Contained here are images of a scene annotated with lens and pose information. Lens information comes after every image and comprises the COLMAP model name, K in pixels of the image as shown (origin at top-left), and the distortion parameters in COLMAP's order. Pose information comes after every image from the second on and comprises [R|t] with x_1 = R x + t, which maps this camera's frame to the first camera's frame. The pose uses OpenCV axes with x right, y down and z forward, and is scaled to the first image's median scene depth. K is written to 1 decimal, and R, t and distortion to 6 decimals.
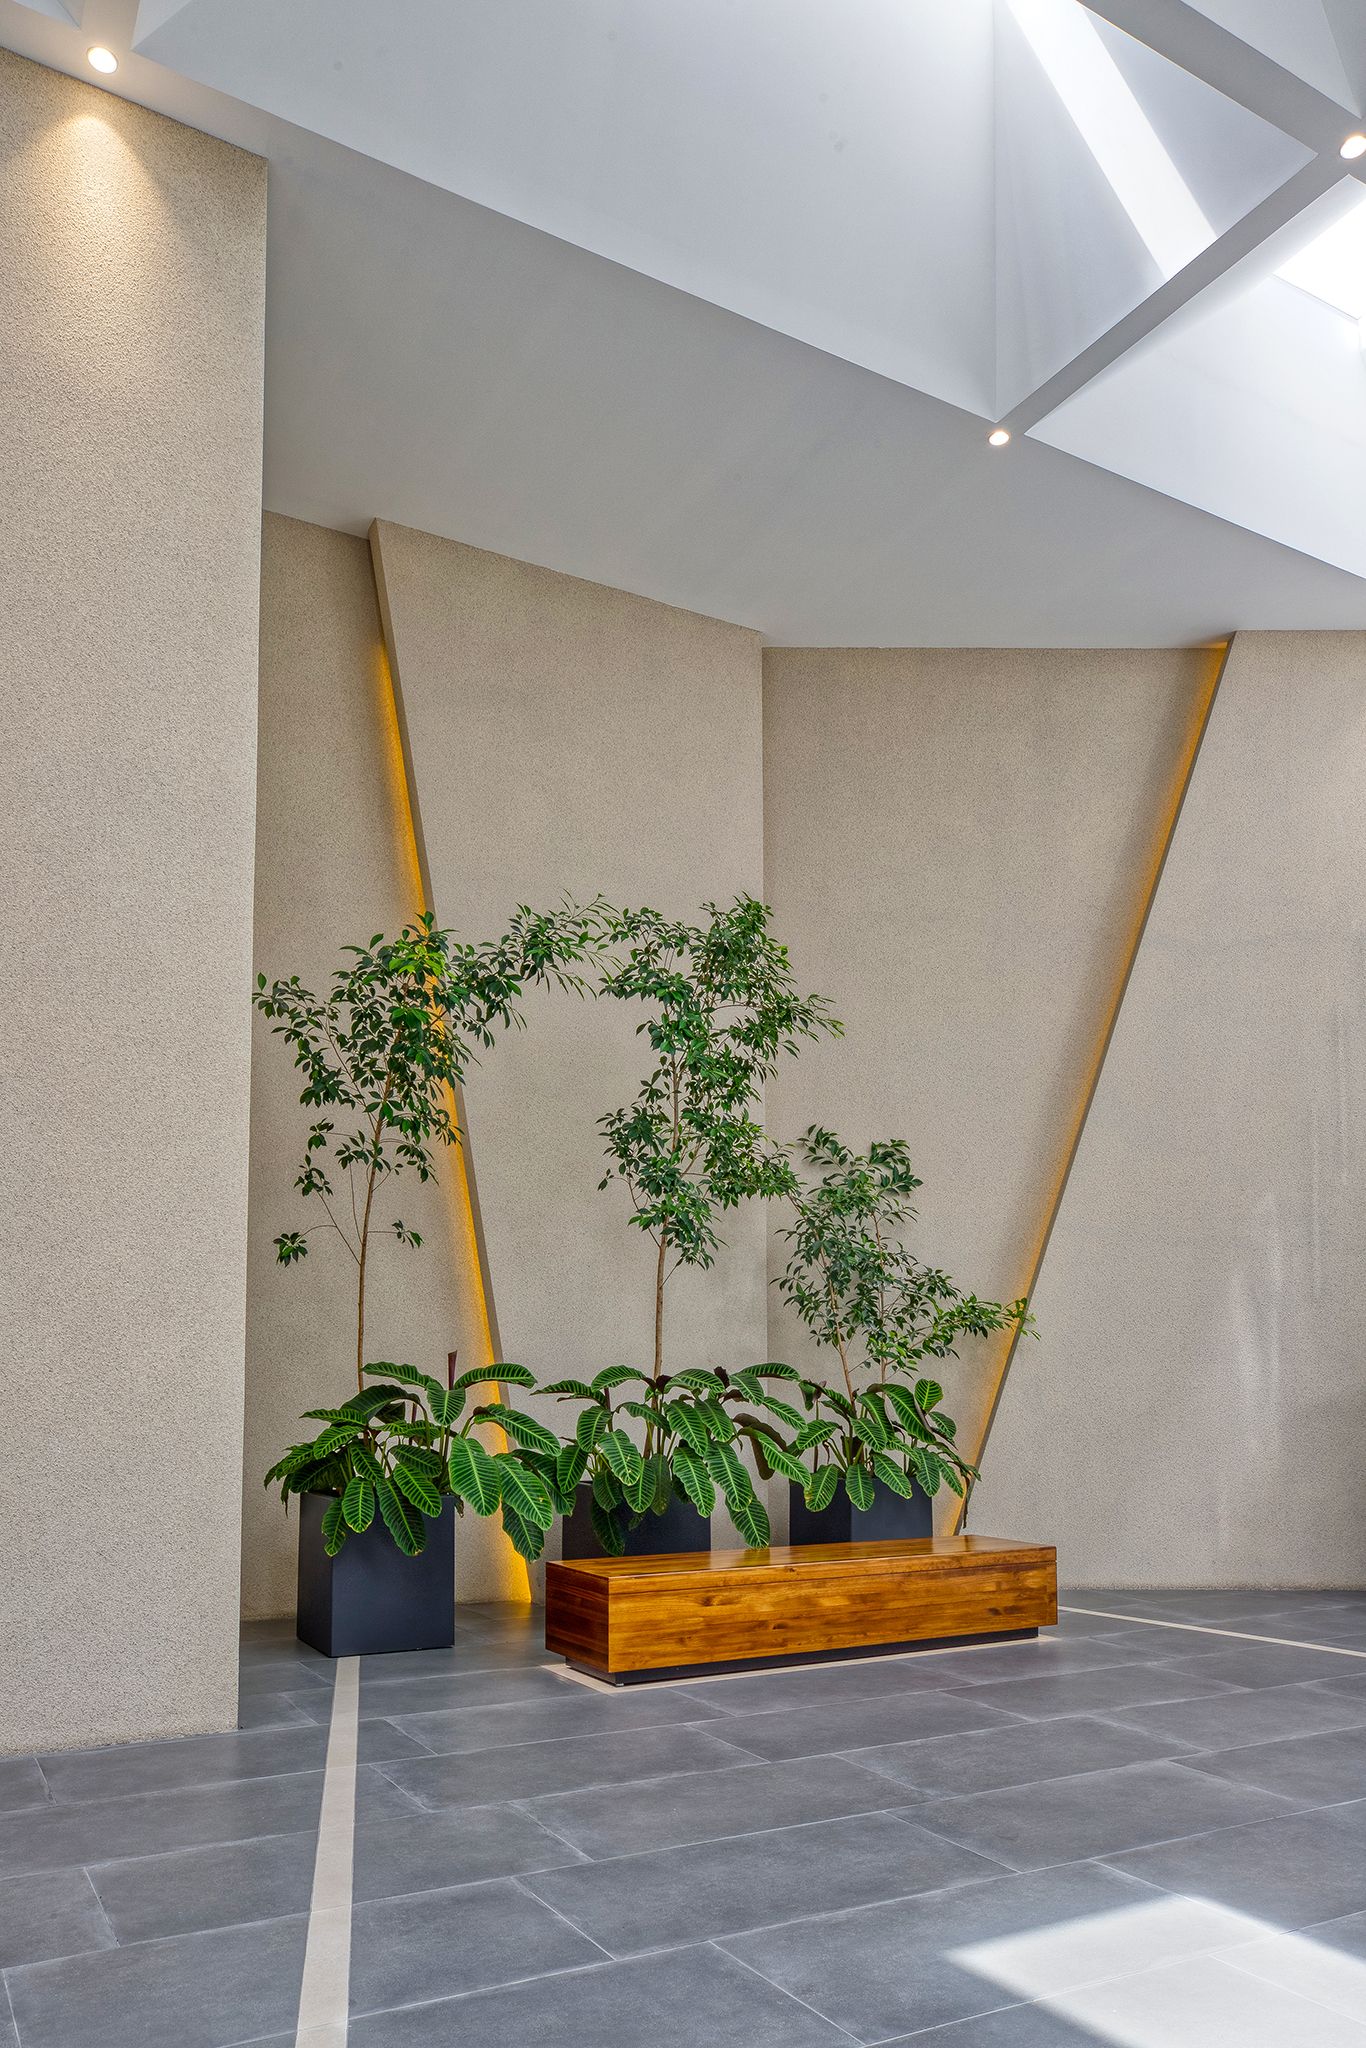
lens RADIAL K [[1429.0, 0, 715.7], [0, 1429.0, 1188.9], [0, 0, 1]] dist [0.008965, 0.005858]
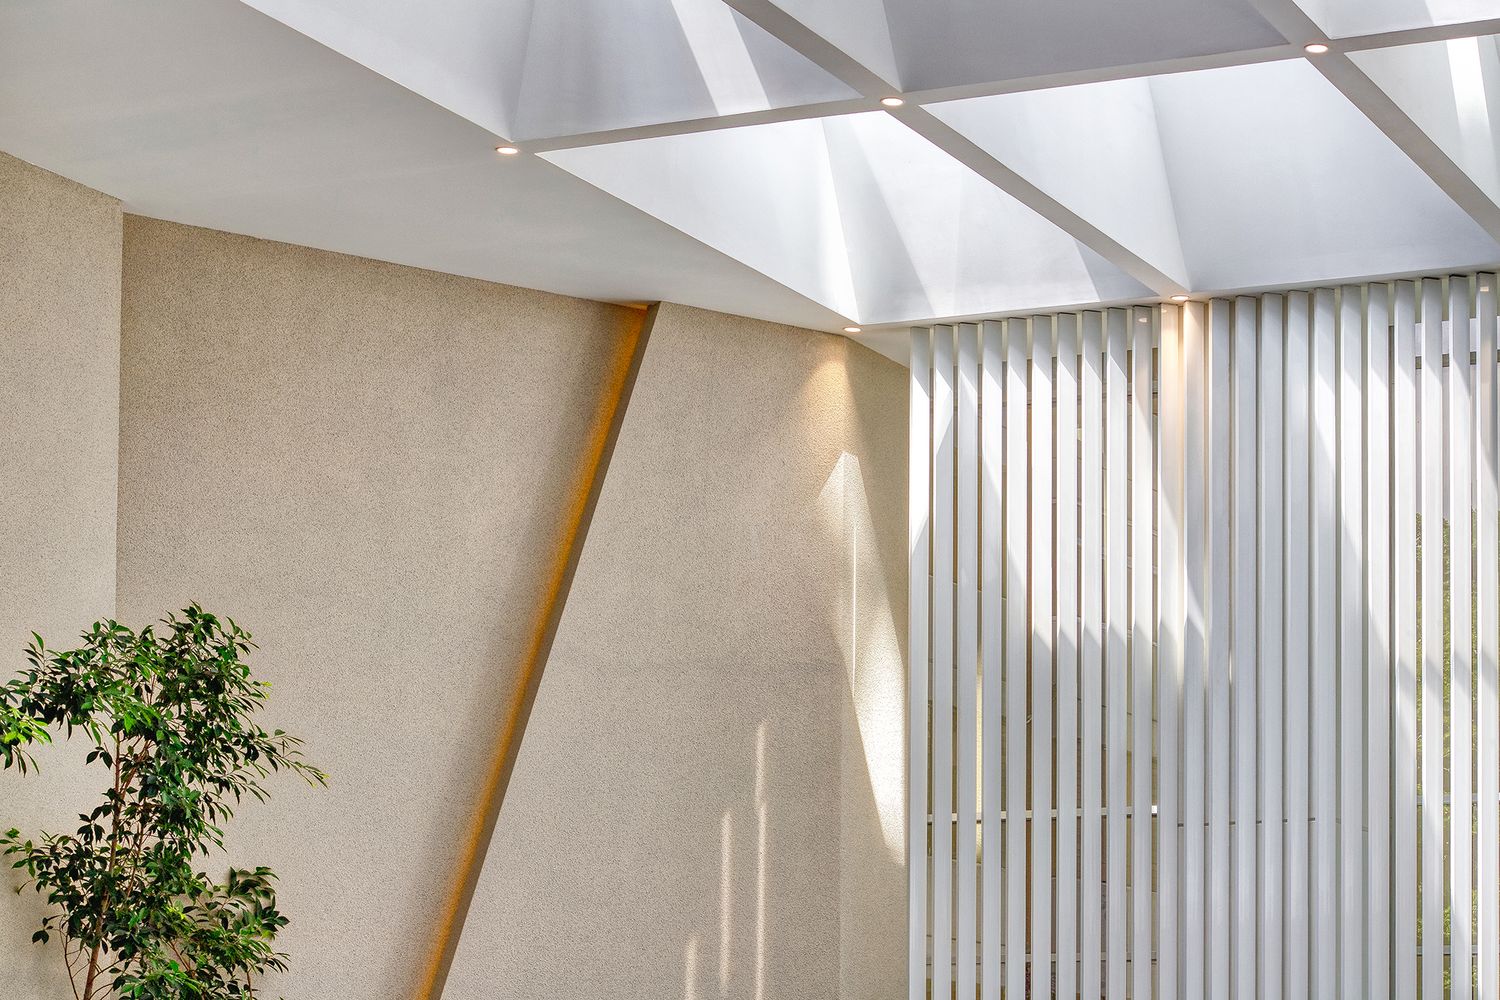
lens RADIAL K [[3234.3, 0, 750.4], [0, 3234.3, 499.7], [0, 0, 1]] dist [-0.101156, 0.000000]
pose [[0.852465, 0.099110, 0.513303, -0.598842], [-0.065161, 0.994352, -0.083776, -0.106585], [-0.518707, 0.037968, 0.854108, -0.721563]]
